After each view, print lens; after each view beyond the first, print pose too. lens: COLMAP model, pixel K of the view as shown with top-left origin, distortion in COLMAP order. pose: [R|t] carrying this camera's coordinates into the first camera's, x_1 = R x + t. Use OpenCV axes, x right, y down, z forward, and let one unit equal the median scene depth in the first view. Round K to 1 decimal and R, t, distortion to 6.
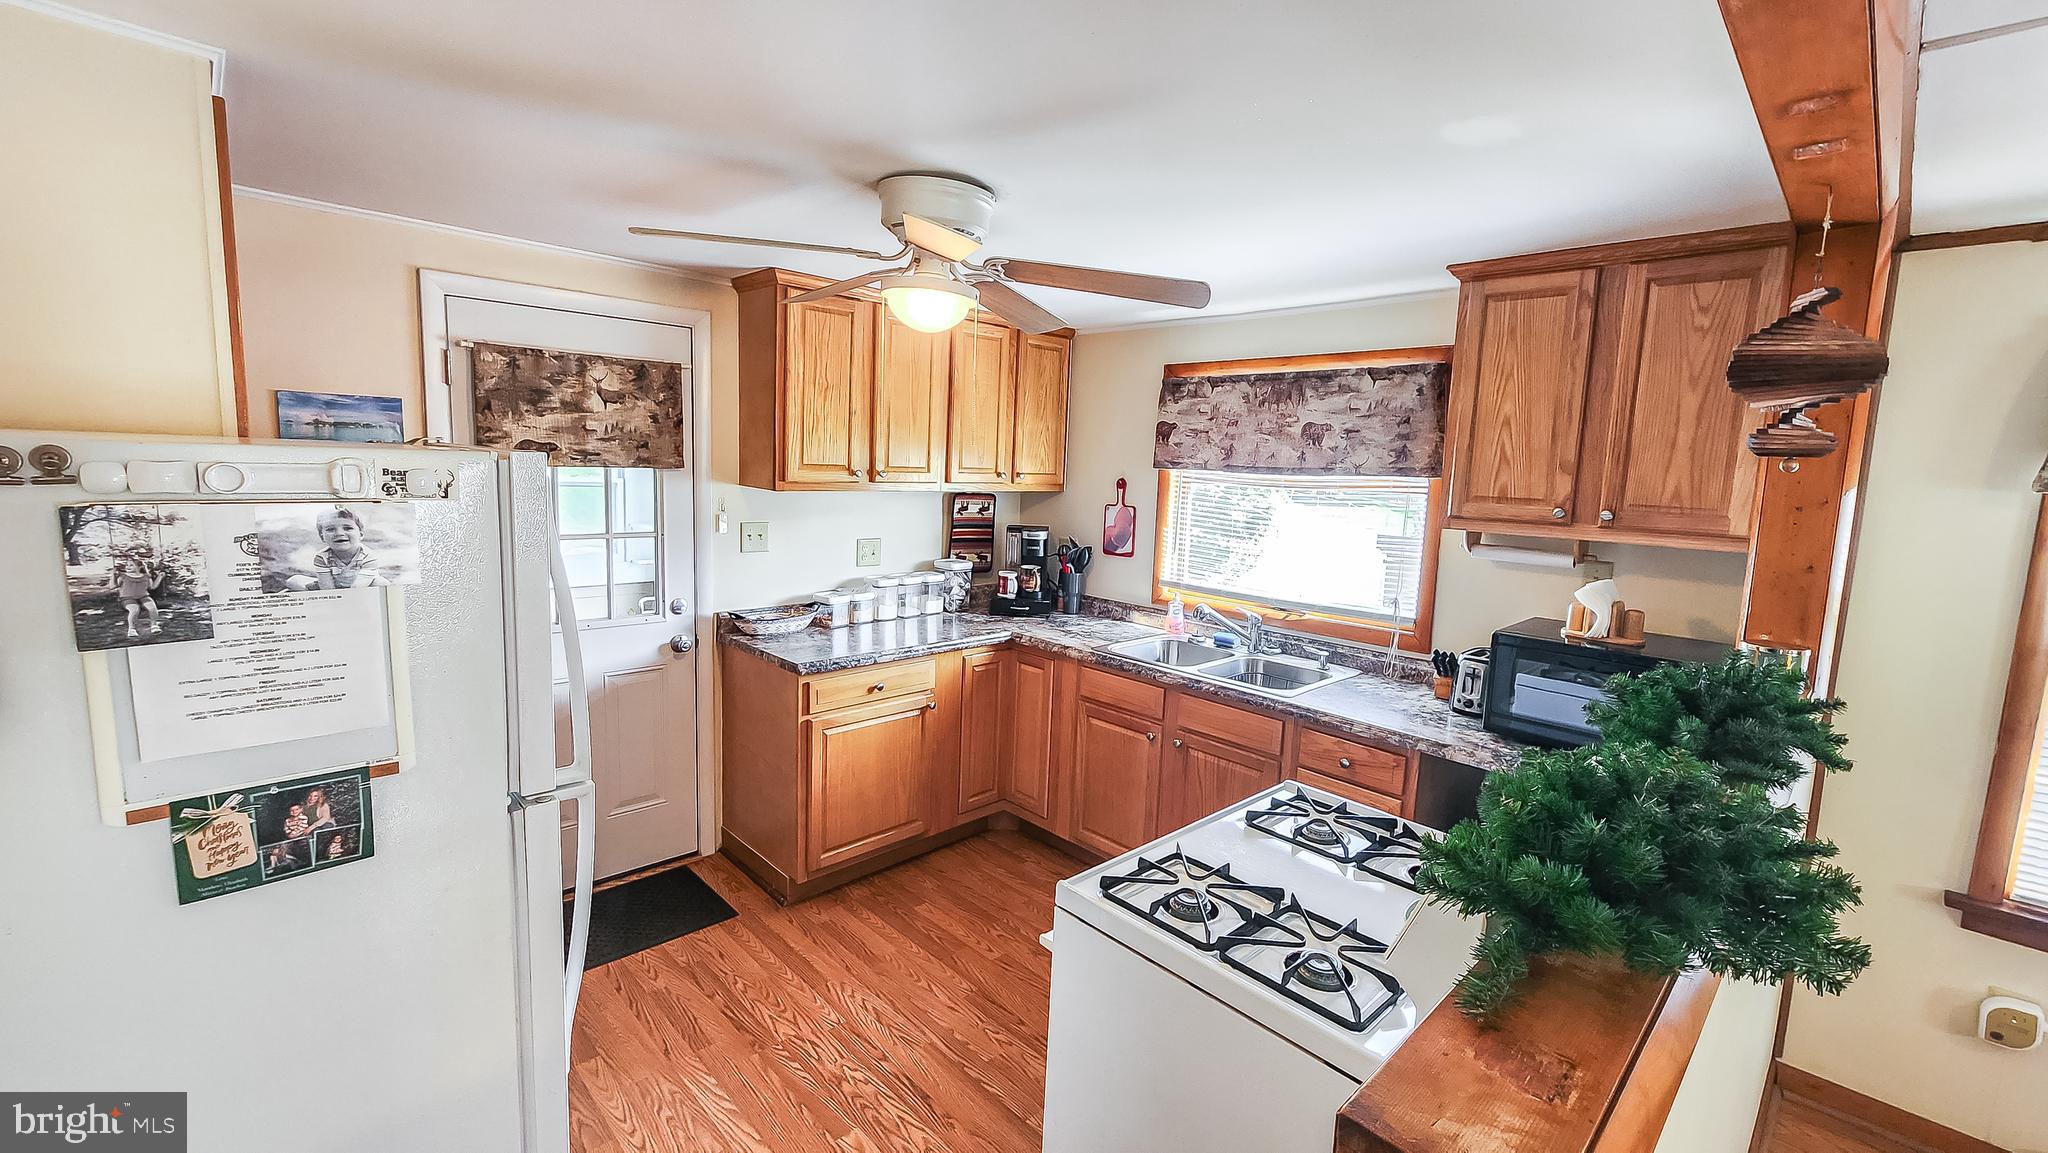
lens RADIAL K [[839.3, 0, 1027.1], [0, 839.3, 568.2], [0, 0, 1]] dist [0.000629, 0.000146]
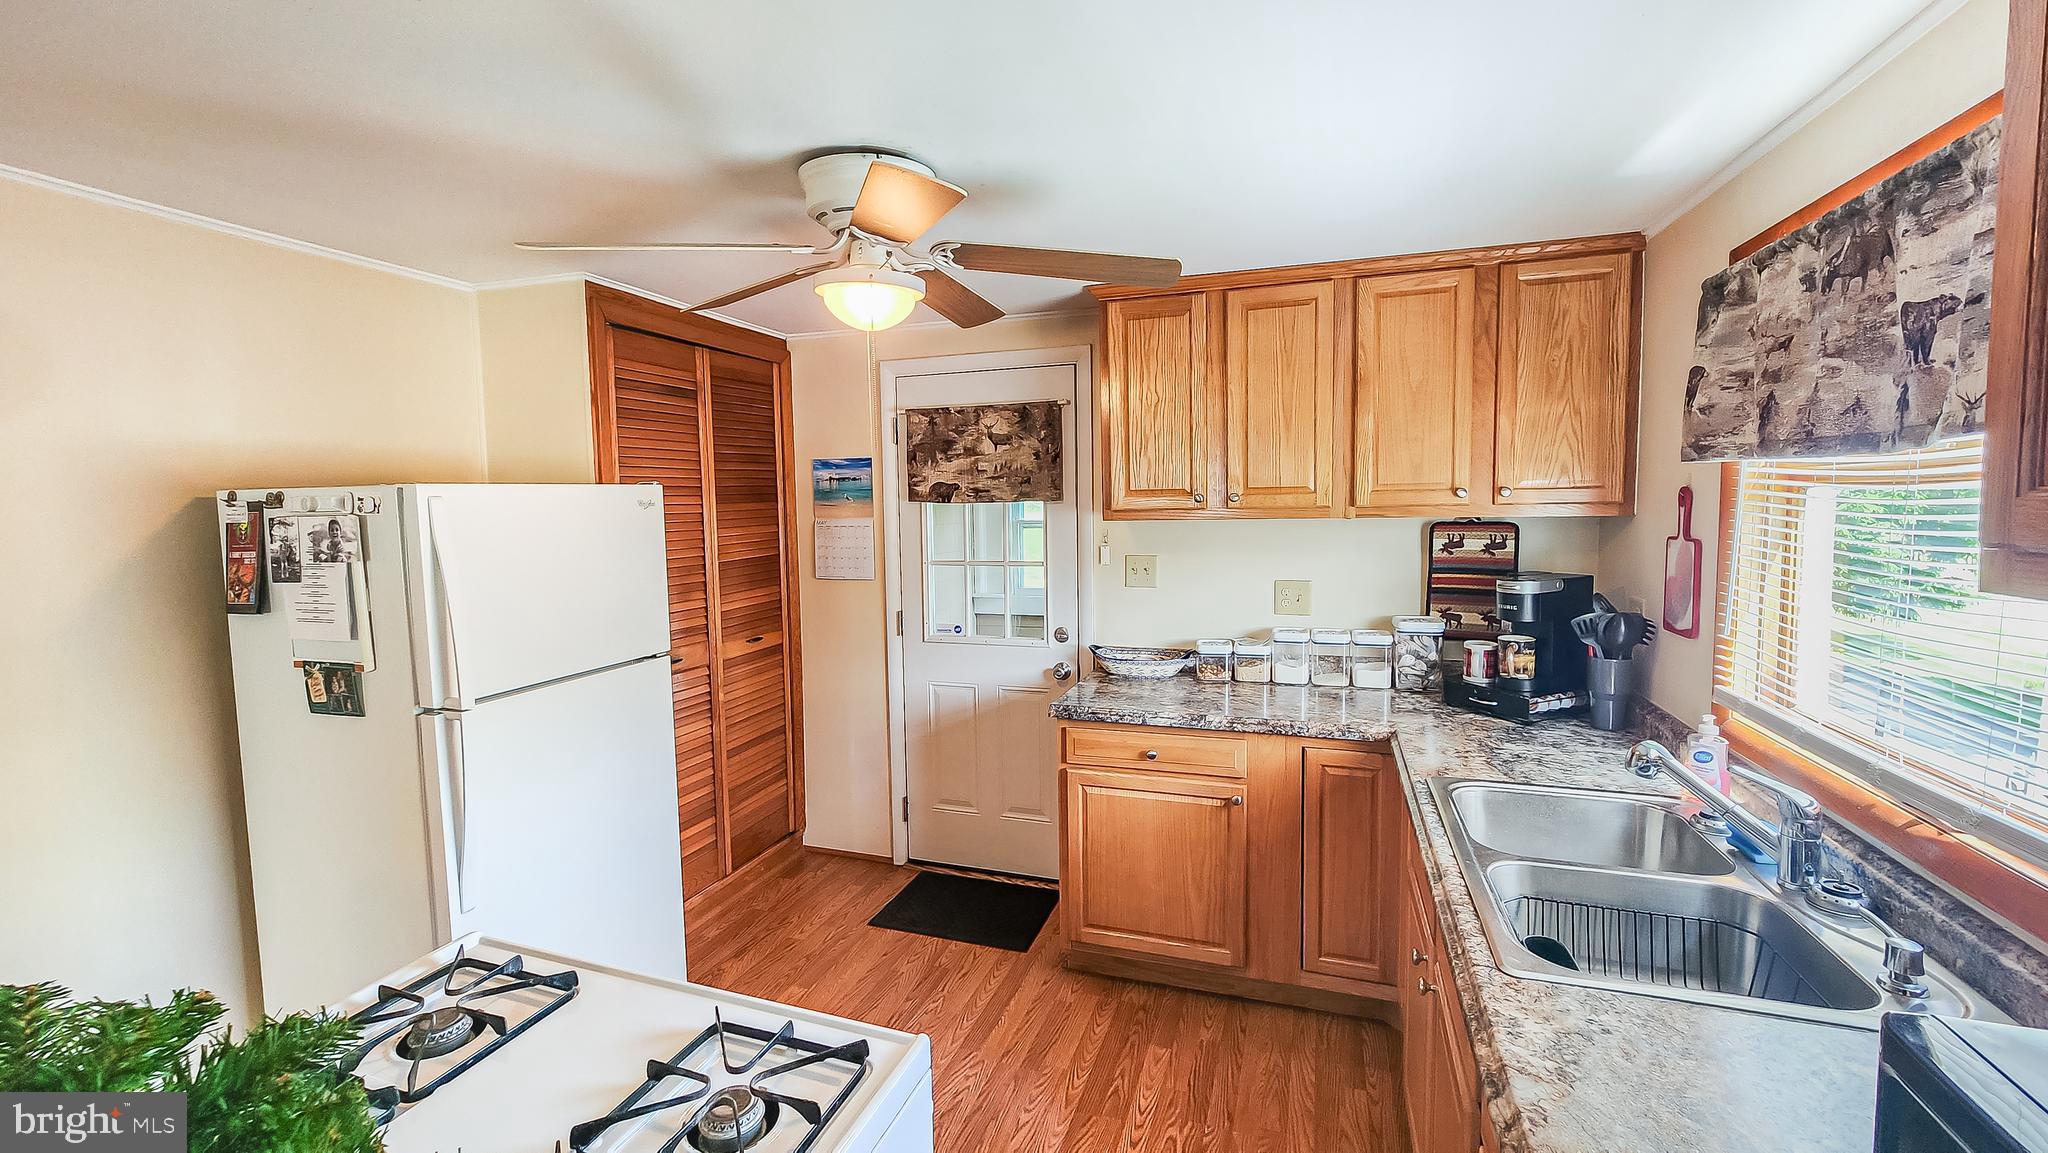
lens RADIAL K [[842.1, 0, 1016.4], [0, 842.1, 565.2], [0, 0, 1]] dist [-0.001615, -0.000384]
pose [[0.447416, 0.024786, -0.893982, 0.509073], [-0.080767, 0.996651, -0.012789, -0.022790], [0.890671, 0.077926, 0.447920, 0.508085]]
